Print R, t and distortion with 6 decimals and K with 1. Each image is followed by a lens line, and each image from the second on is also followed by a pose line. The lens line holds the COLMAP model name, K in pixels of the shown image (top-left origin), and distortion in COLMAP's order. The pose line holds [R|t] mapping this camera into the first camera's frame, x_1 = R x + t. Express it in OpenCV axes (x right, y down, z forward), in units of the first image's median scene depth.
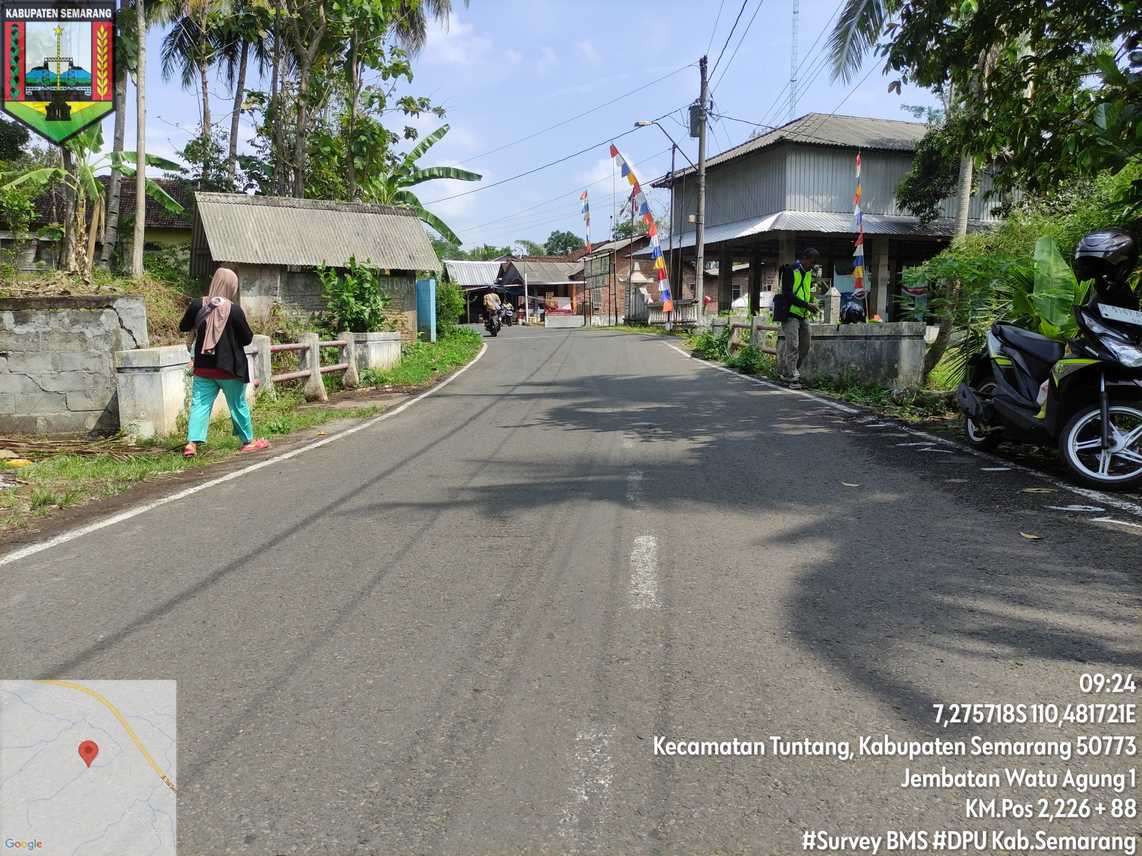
lens RADIAL K [[890.6, 0, 566.5], [0, 890.6, 430.2], [0, 0, 1]] dist [0.058983, -0.051304]
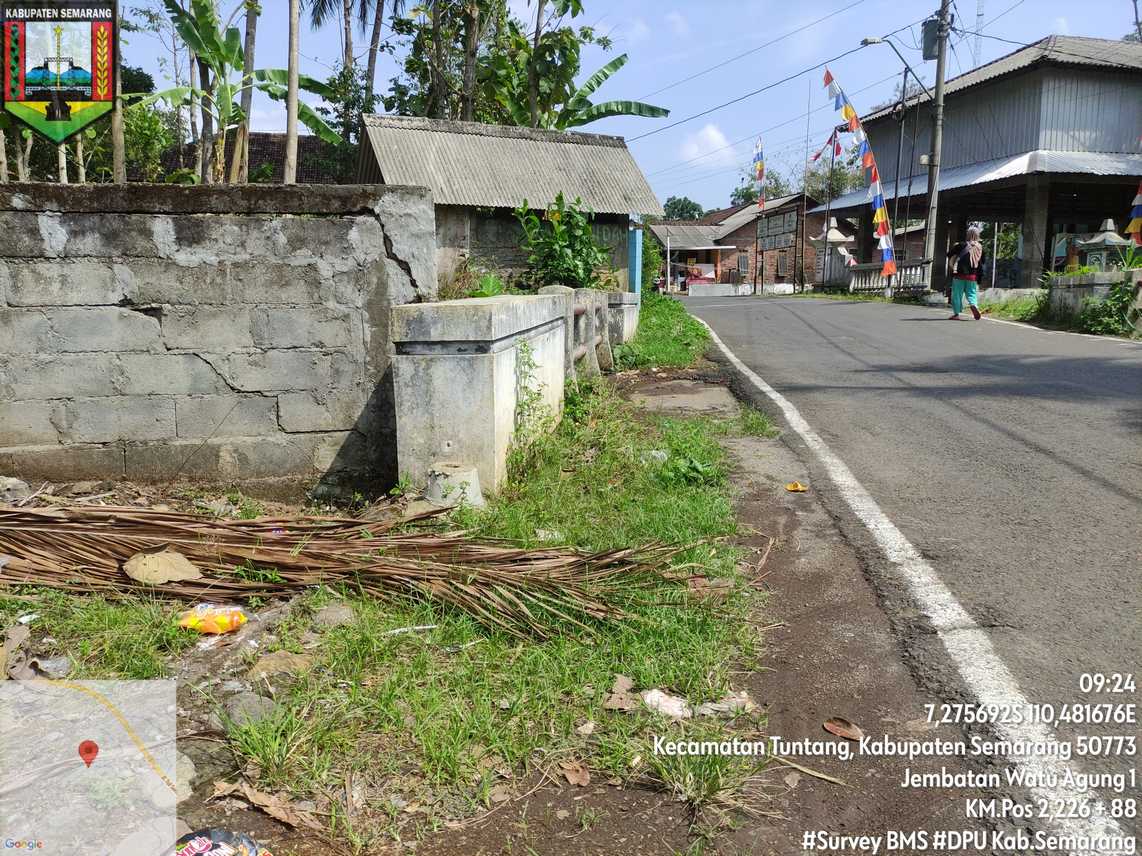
lens RADIAL K [[852.2, 0, 558.9], [0, 852.2, 425.6], [0, 0, 1]] dist [0.043964, -0.031172]
pose [[0.996056, 0.017326, -0.087015, -0.119592], [-0.014768, 0.999442, 0.029955, -0.013203], [0.087486, -0.028551, 0.995757, 0.183770]]
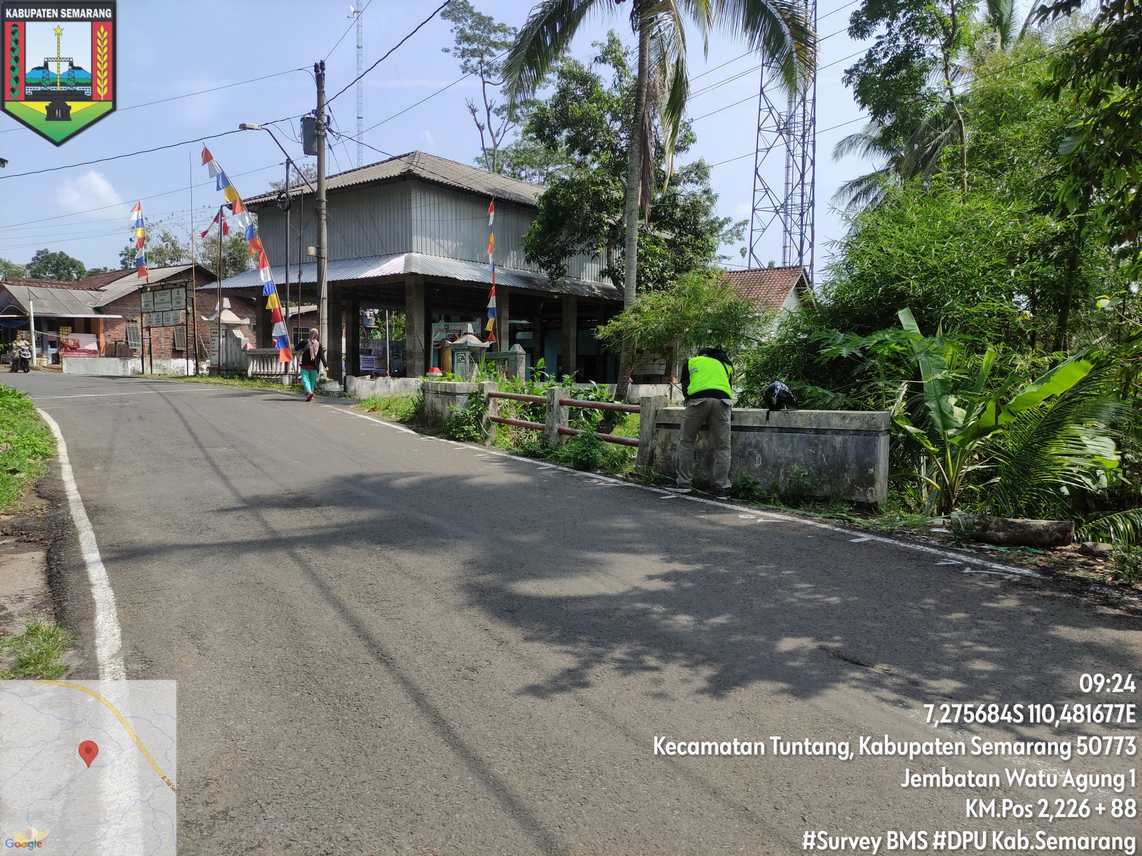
lens RADIAL K [[852.2, 0, 566.8], [0, 852.2, 426.1], [0, 0, 1]] dist [0.043964, -0.031172]
pose [[0.841999, -0.019779, 0.539116, -0.092048], [0.044075, 0.998509, -0.032205, -0.039240], [-0.537676, 0.050878, 0.841615, 0.215737]]
